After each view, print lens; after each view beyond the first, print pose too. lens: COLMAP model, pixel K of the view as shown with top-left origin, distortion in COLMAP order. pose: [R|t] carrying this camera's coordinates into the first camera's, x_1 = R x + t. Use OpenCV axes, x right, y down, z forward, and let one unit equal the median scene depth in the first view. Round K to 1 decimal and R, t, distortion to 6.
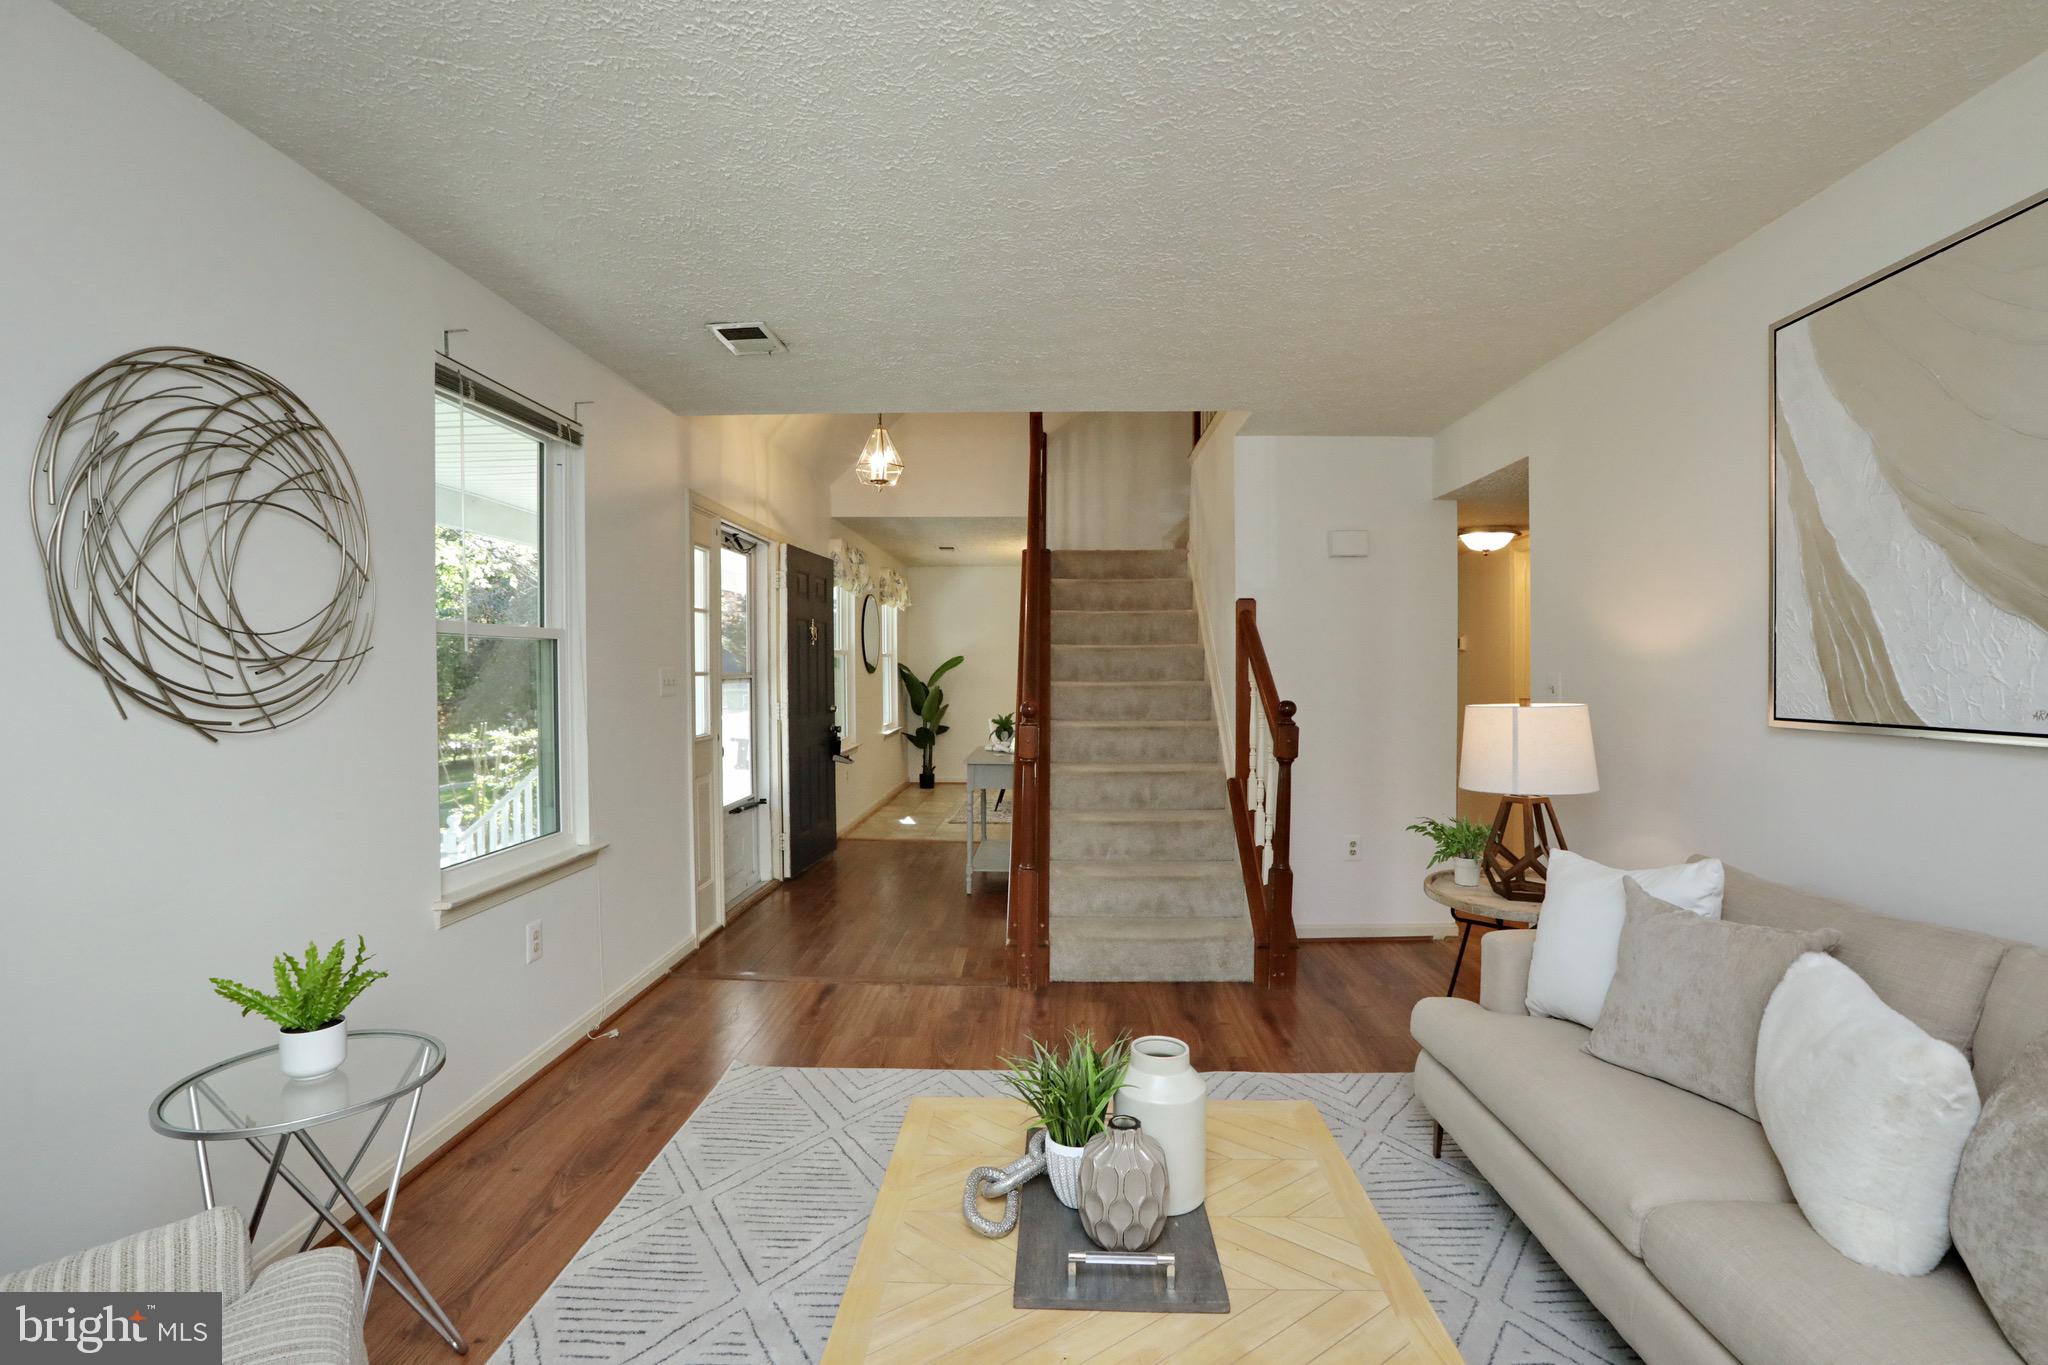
lens RADIAL K [[937.0, 0, 1024.0], [0, 937.0, 682.5], [0, 0, 1]] dist [-0.069985, 0.031090]
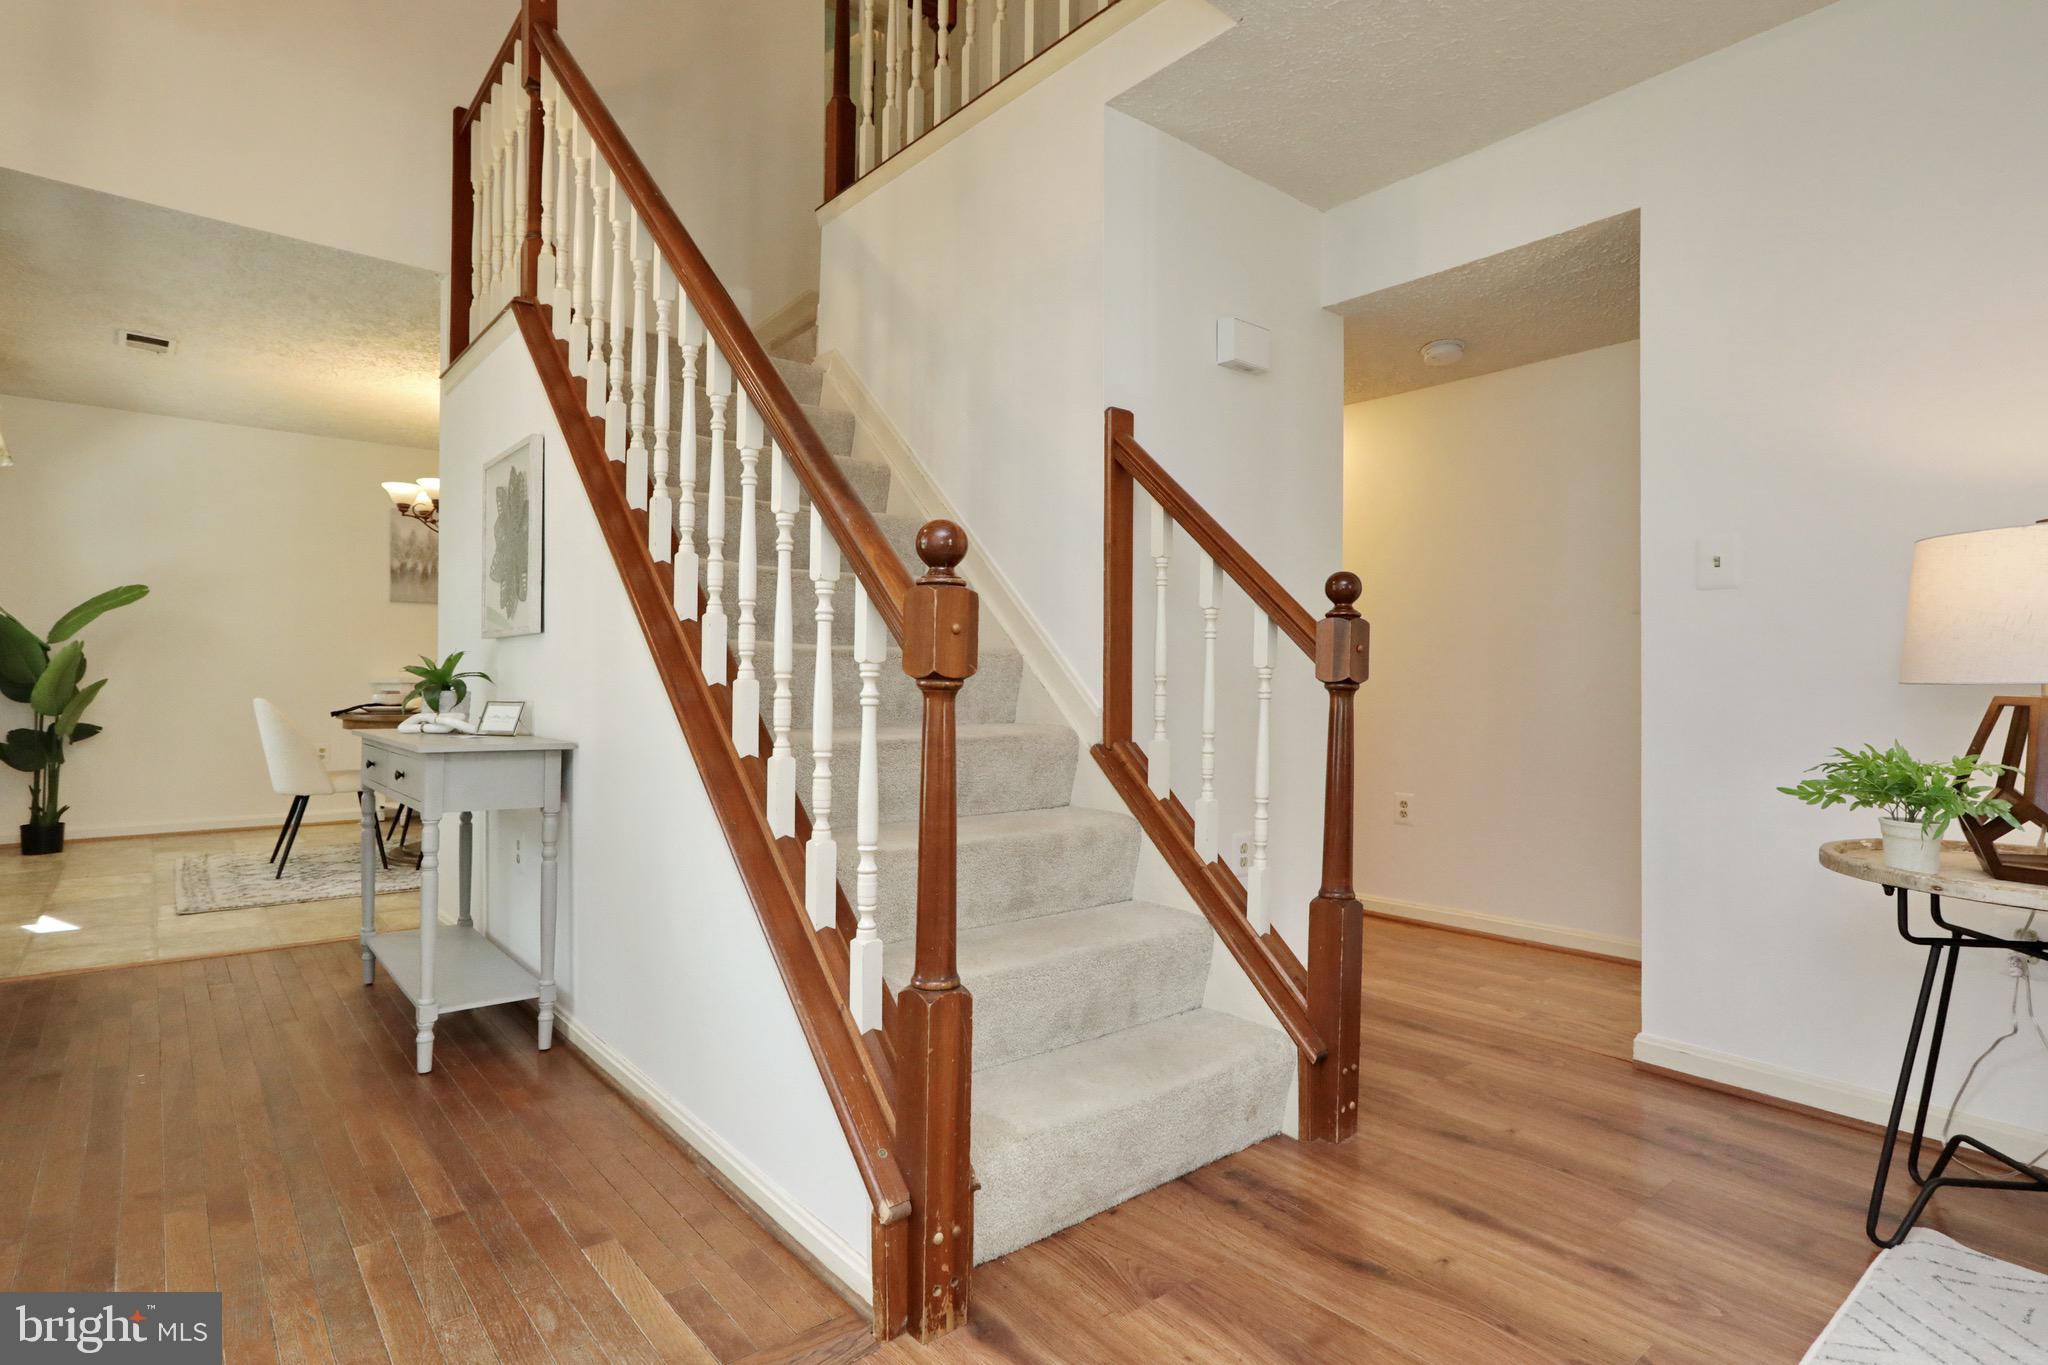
lens RADIAL K [[1068.9, 0, 1026.2], [0, 1068.9, 678.2], [0, 0, 1]] dist [-0.041428, 0.030443]
pose [[0.742818, 0.009189, 0.669430, -0.451422], [0.002820, 0.999854, -0.016854, 0.161832], [-0.669487, 0.014408, 0.742684, 1.243580]]
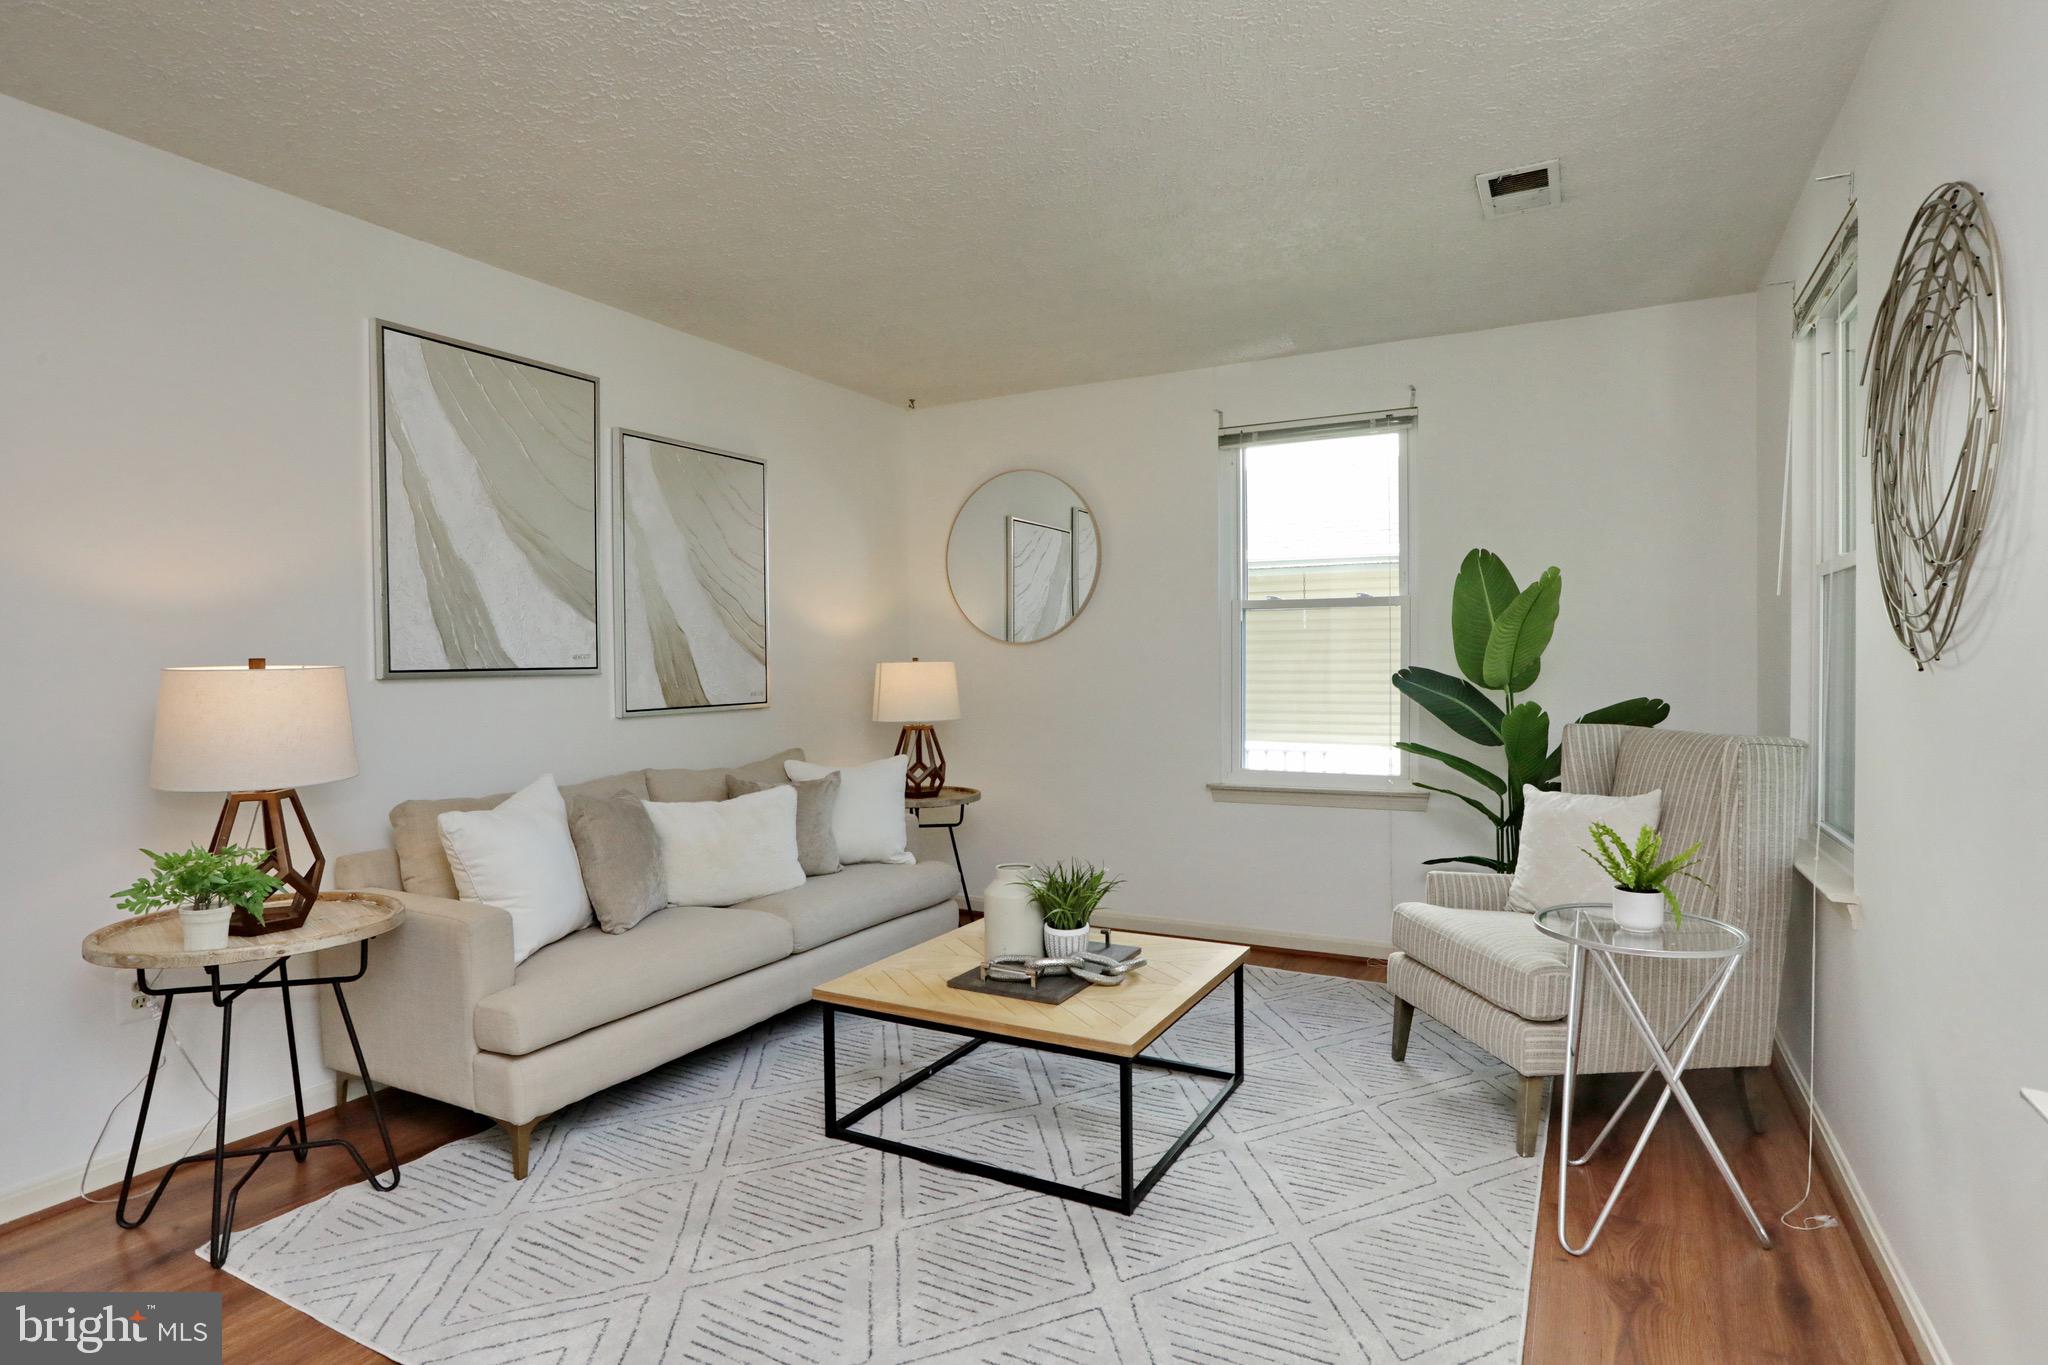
lens RADIAL K [[1068.9, 0, 1026.2], [0, 1068.9, 678.2], [0, 0, 1]] dist [-0.041428, 0.030443]
pose [[-0.896273, 0.001805, 0.443498, -0.502492], [0.015668, 0.999496, 0.027595, 0.026830], [-0.443225, 0.031681, -0.895850, 1.960814]]
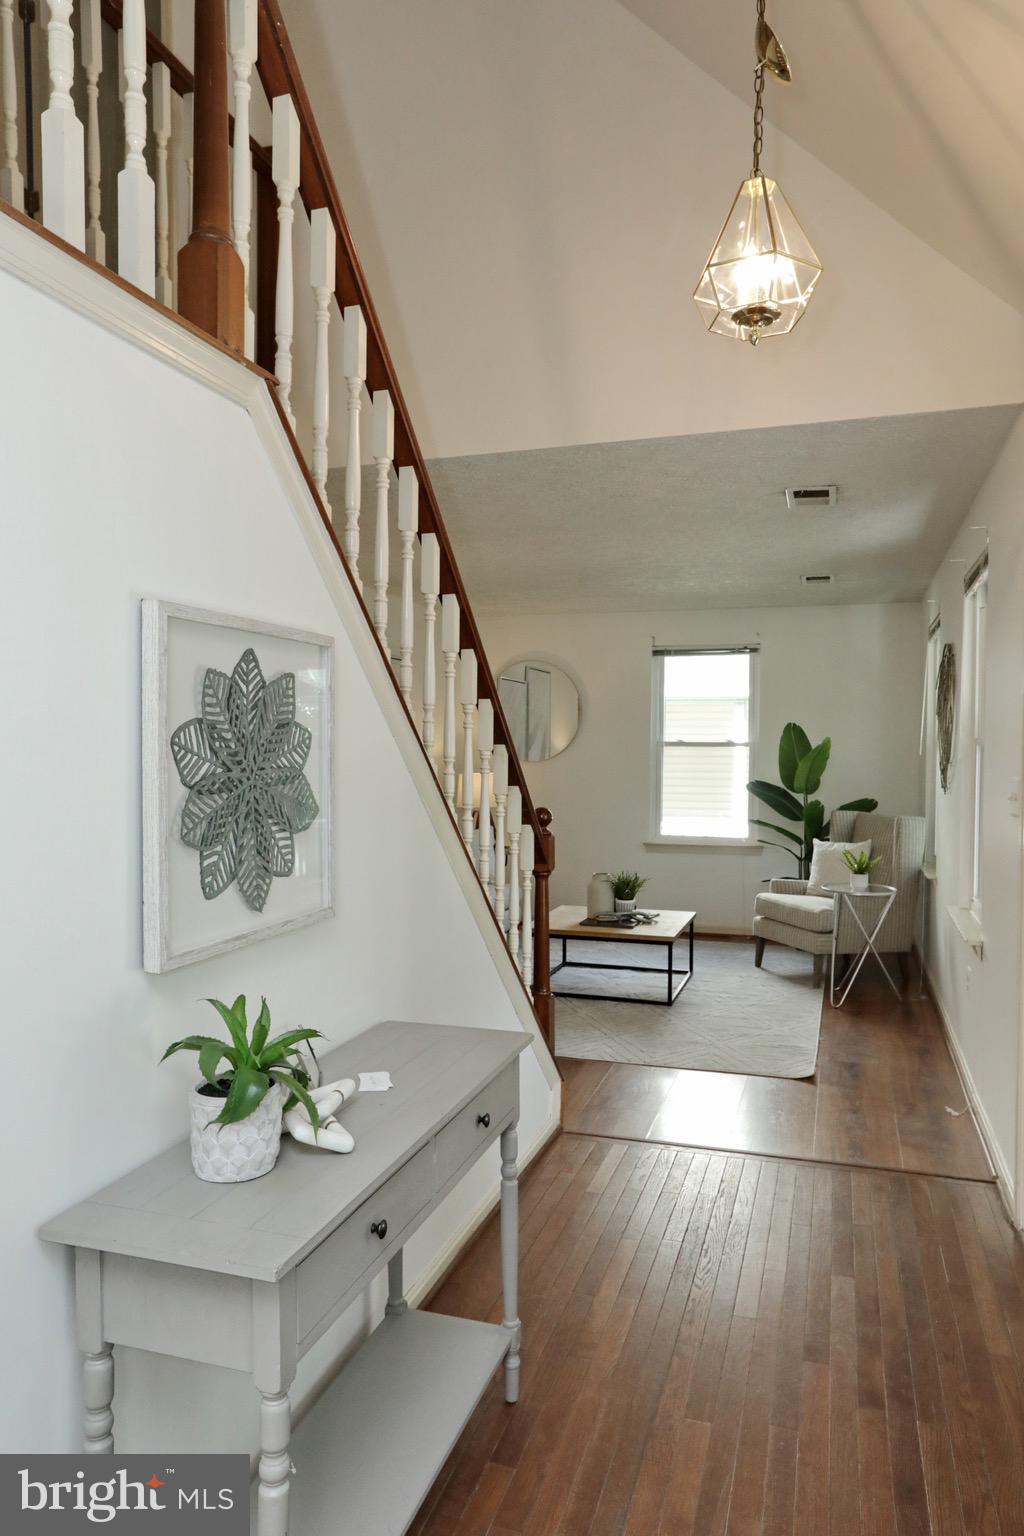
lens RADIAL K [[1038.3, 0, 512.0], [0, 1038.3, 768.0], [0, 0, 1]] dist [0.003908, 0.000964]
pose [[-0.961577, -0.008694, 0.274398, -0.449558], [0.000956, 0.999386, 0.035016, -0.100125], [-0.274534, 0.033933, -0.960979, 3.638749]]
